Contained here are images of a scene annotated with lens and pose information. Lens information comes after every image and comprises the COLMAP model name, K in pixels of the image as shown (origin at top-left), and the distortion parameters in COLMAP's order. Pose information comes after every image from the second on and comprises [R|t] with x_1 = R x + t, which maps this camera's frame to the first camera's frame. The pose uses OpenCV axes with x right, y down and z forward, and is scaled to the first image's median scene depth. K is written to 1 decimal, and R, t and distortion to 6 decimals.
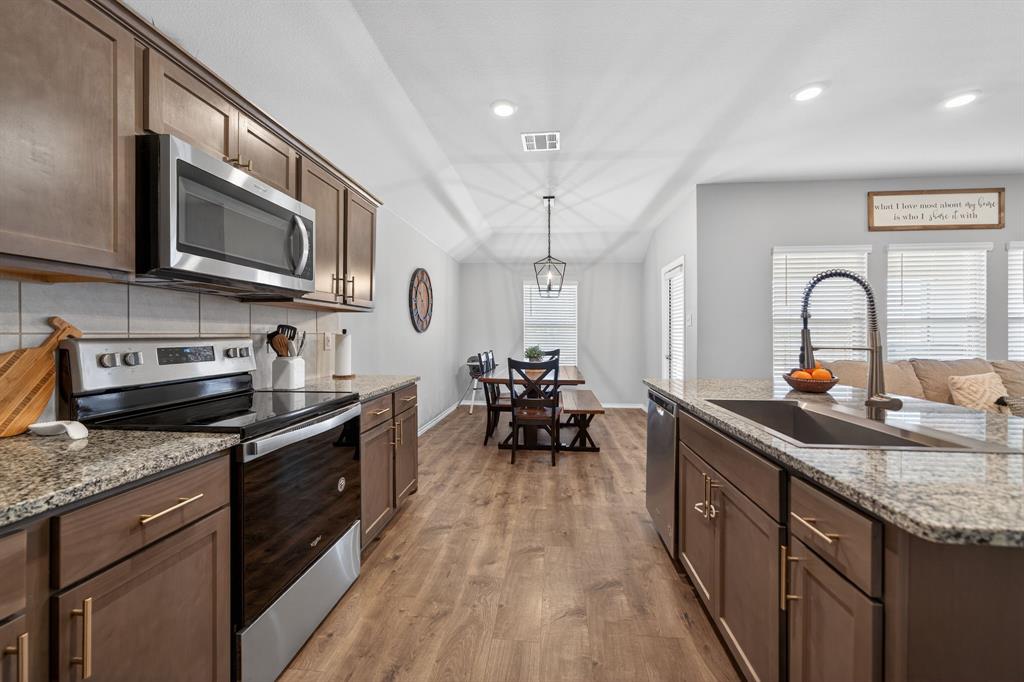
lens RADIAL K [[402.1, 0, 518.0], [0, 402.1, 332.7], [0, 0, 1]] dist [-0.017295, 0.003448]
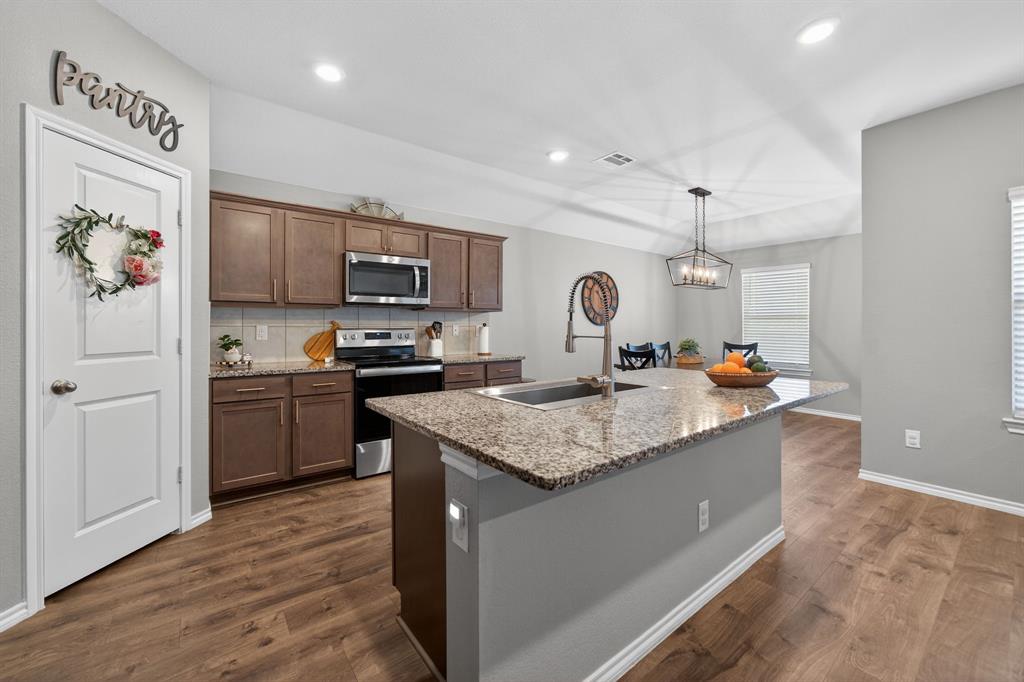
lens RADIAL K [[402.1, 0, 514.6], [0, 402.1, 325.6], [0, 0, 1]] dist [-0.017295, 0.003448]
pose [[0.695425, -0.004849, -0.718583, 1.540863], [0.004938, 0.999986, -0.001969, 0.006062], [0.718582, -0.002179, 0.695439, -0.047338]]
